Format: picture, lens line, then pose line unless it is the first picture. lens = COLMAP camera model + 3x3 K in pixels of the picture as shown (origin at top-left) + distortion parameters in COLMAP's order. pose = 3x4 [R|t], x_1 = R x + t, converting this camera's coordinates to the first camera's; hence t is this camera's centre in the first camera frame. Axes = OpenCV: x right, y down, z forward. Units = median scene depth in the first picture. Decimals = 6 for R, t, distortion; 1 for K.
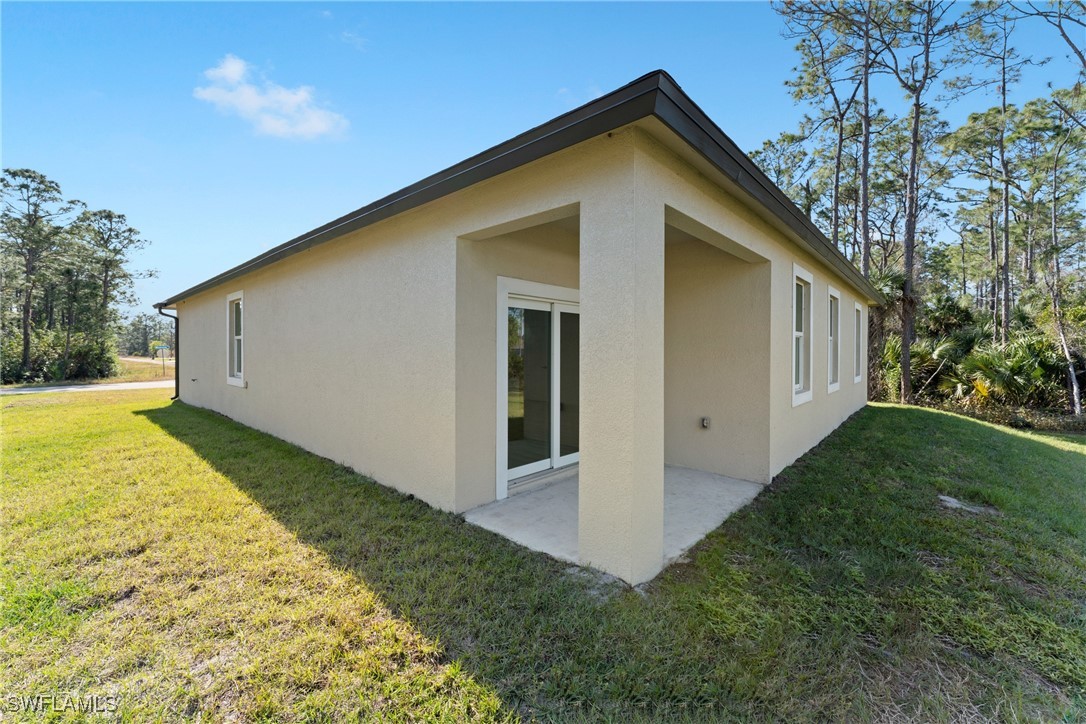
lens RADIAL K [[436.4, 0, 545.0], [0, 436.4, 359.3], [0, 0, 1]] dist [0.001342, 0.000099]
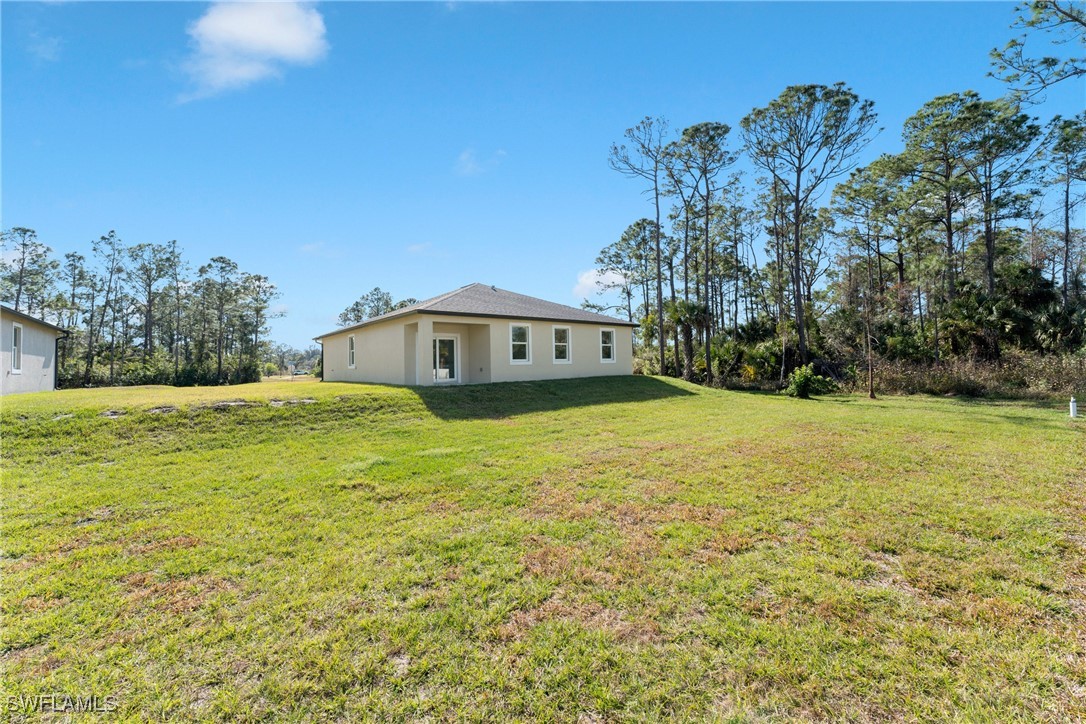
lens RADIAL K [[436.4, 0, 540.5], [0, 436.4, 362.3], [0, 0, 1]] dist [0.001342, 0.000099]
pose [[0.987780, -0.022931, -0.154158, 0.226686], [0.018494, 0.999374, -0.030154, 0.032346], [0.154753, 0.026935, 0.987586, -0.390428]]
